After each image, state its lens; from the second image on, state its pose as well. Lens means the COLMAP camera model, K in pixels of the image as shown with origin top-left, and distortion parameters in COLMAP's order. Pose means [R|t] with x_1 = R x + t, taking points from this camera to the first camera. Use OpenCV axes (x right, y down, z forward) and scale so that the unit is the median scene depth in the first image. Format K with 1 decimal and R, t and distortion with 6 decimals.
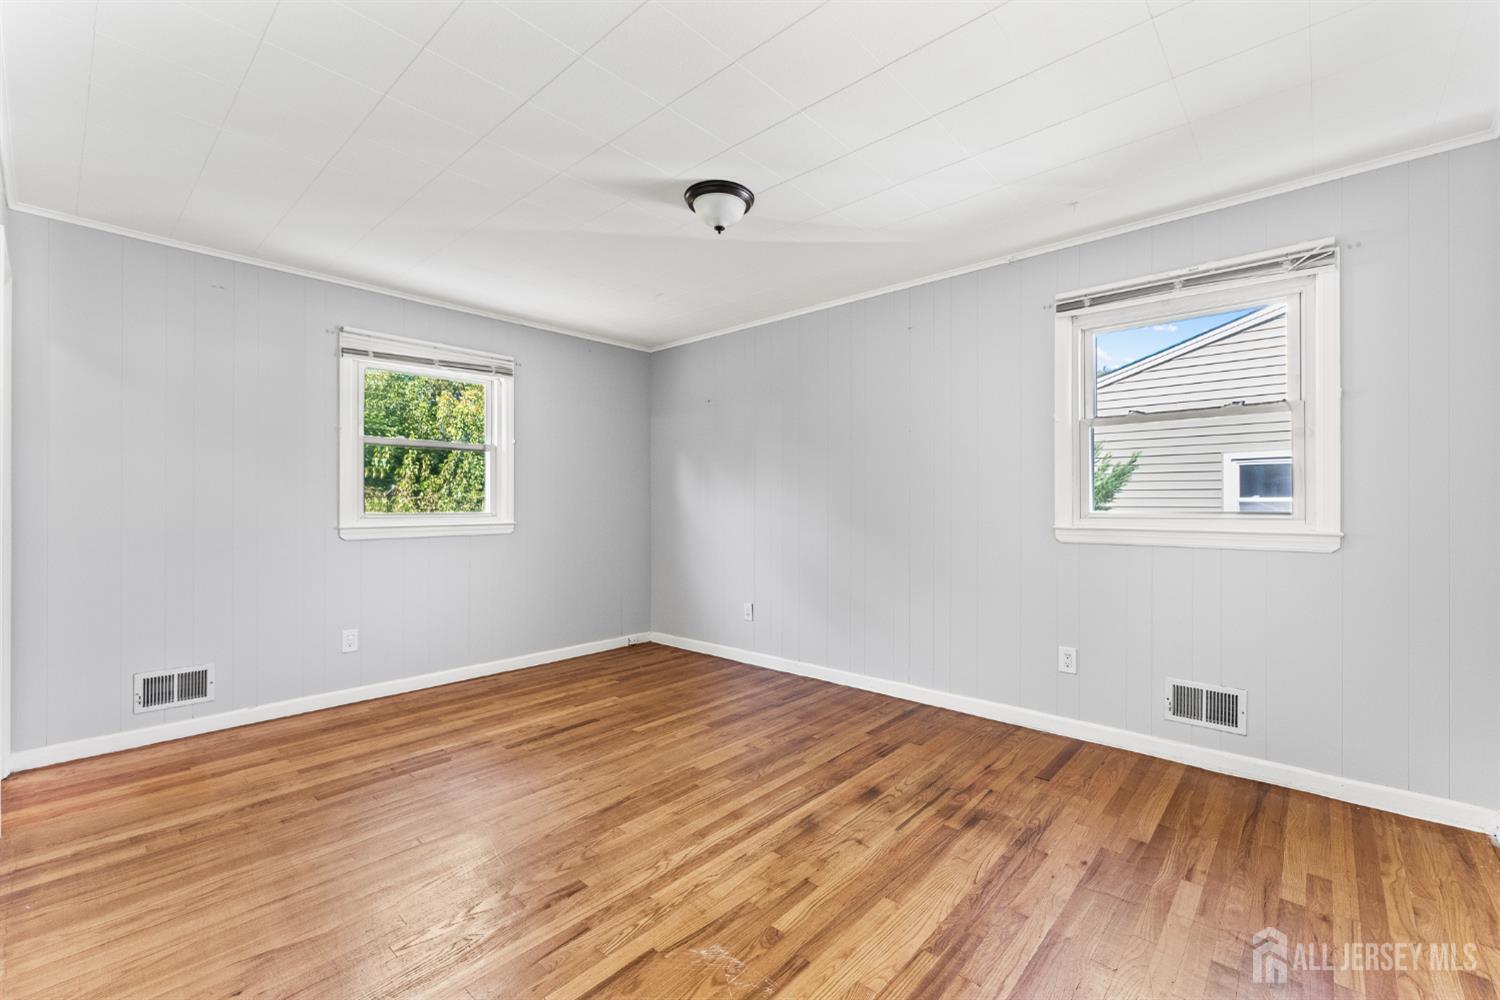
lens RADIAL K [[627.7, 0, 759.6], [0, 627.7, 502.9], [0, 0, 1]] dist [0.003216, -0.000538]
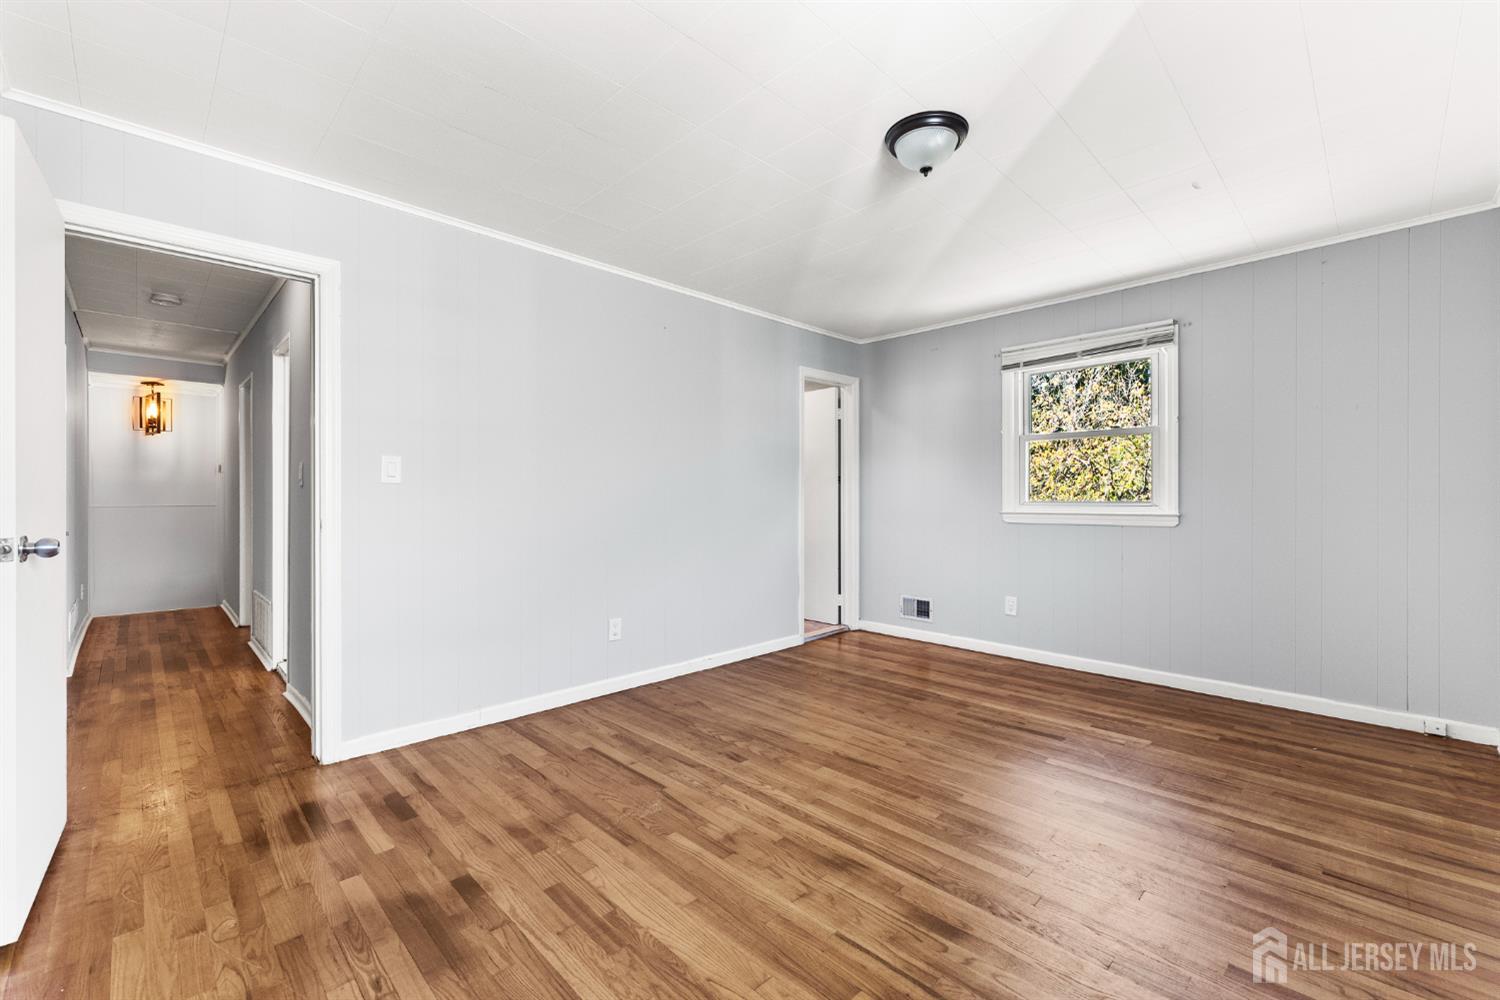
lens RADIAL K [[627.7, 0, 757.3], [0, 627.7, 492.6], [0, 0, 1]] dist [0.003216, -0.000538]
pose [[-0.064004, -0.008674, -0.997912, 0.768819], [0.001221, 0.999961, -0.008770, 0.015321], [0.997949, -0.001780, -0.063990, 0.772990]]
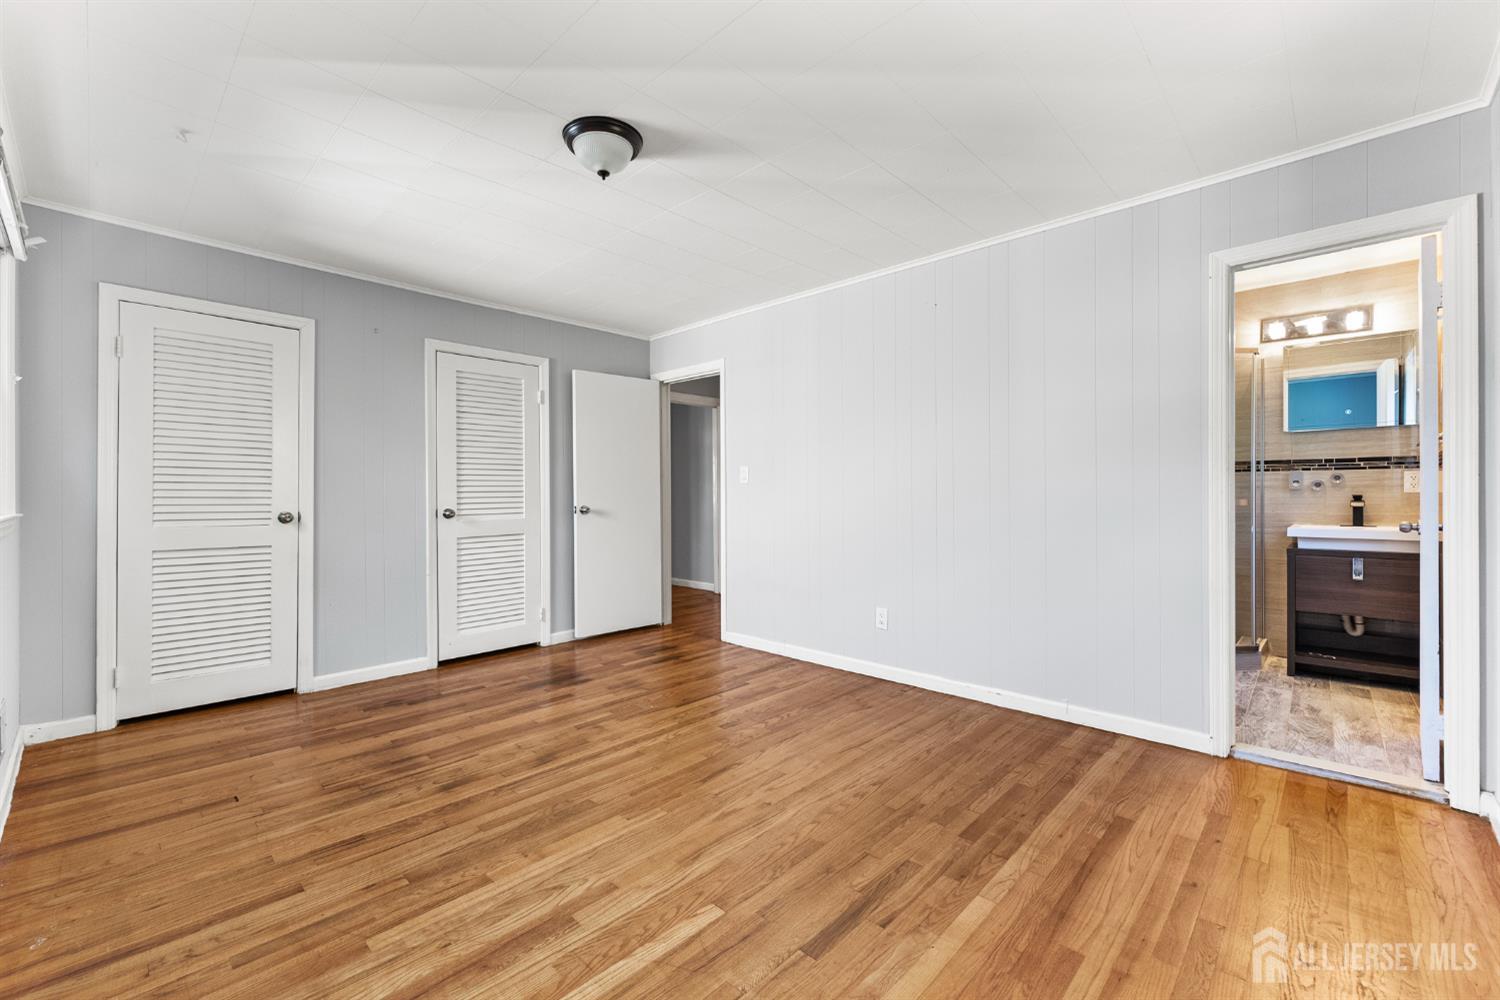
lens RADIAL K [[627.7, 0, 746.0], [0, 627.7, 501.2], [0, 0, 1]] dist [0.003216, -0.000538]
pose [[-0.998928, 0.001790, 0.046246, -0.285605], [0.002318, 0.999933, 0.011378, 0.018174], [-0.046223, 0.011473, -0.998865, 1.757960]]
